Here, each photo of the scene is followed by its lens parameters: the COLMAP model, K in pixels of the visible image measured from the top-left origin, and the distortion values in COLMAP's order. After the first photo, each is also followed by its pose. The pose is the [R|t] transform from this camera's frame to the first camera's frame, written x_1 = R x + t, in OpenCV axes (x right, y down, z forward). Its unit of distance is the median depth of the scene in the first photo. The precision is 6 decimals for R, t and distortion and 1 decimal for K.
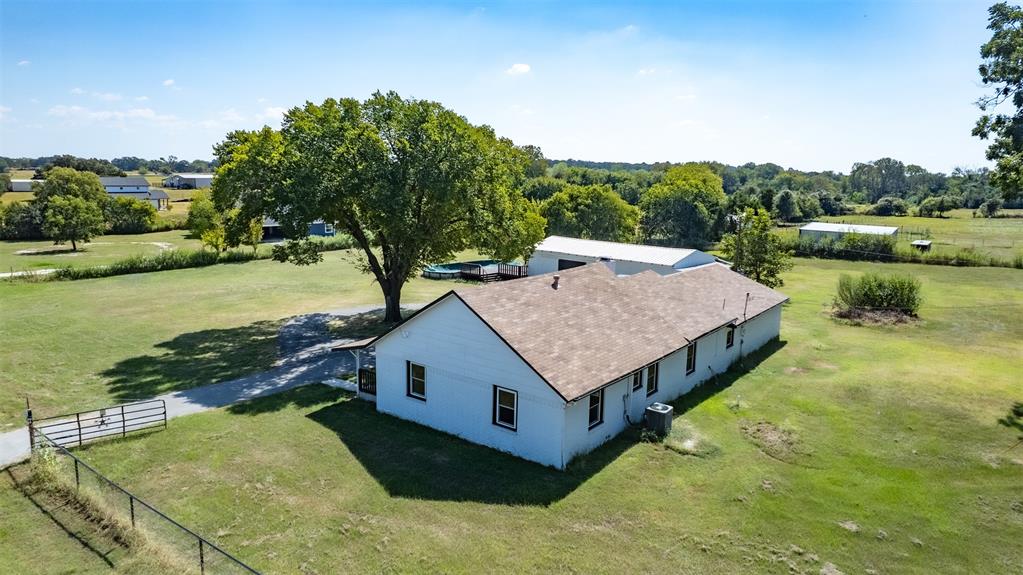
lens RADIAL K [[640.1, 0, 511.5], [0, 640.1, 287.5], [0, 0, 1]] dist [-0.025562, 0.005230]
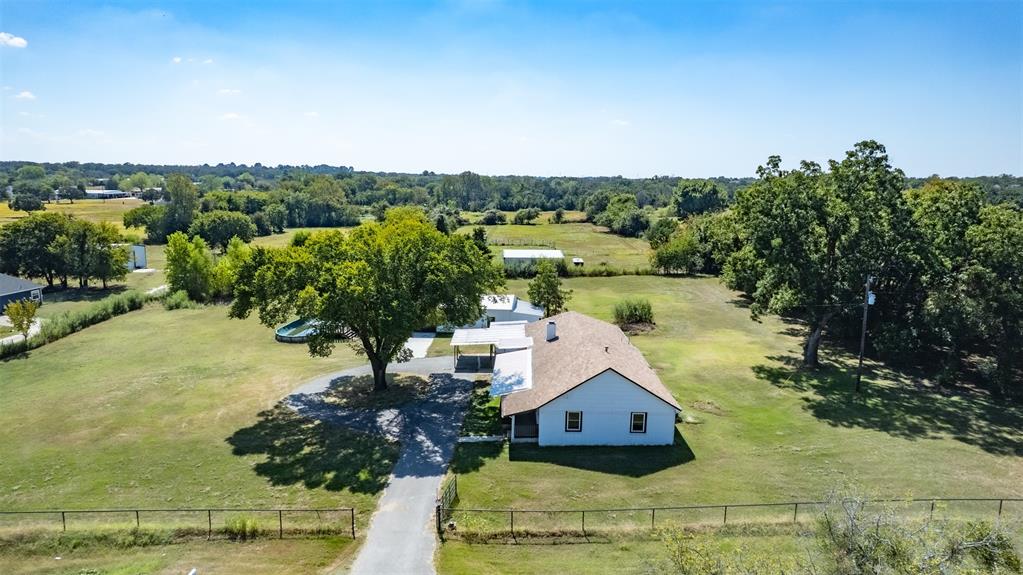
lens RADIAL K [[640.1, 0, 511.5], [0, 640.1, 287.5], [0, 0, 1]] dist [-0.025562, 0.005230]
pose [[0.792946, -0.110461, 0.599195, -1.031603], [0.107578, 0.993361, 0.040762, -0.244328], [-0.599719, 0.032138, 0.799565, -0.236691]]
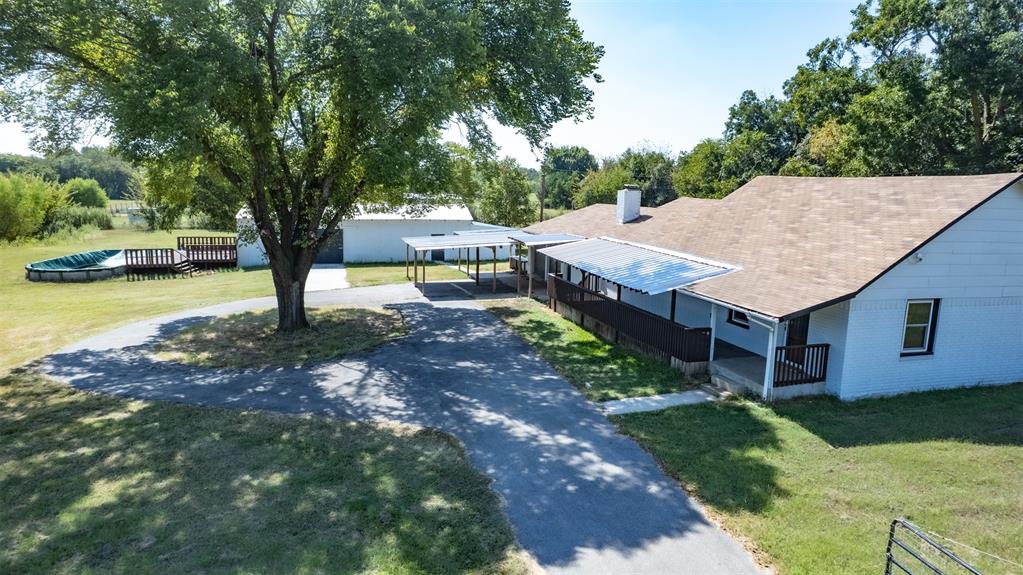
lens RADIAL K [[640.1, 0, 511.5], [0, 640.1, 287.5], [0, 0, 1]] dist [-0.025562, 0.005230]
pose [[0.598257, -0.132538, 0.790267, -0.720113], [0.129493, 0.989254, 0.067880, 0.008223], [-0.790772, 0.061724, 0.608991, 0.754110]]
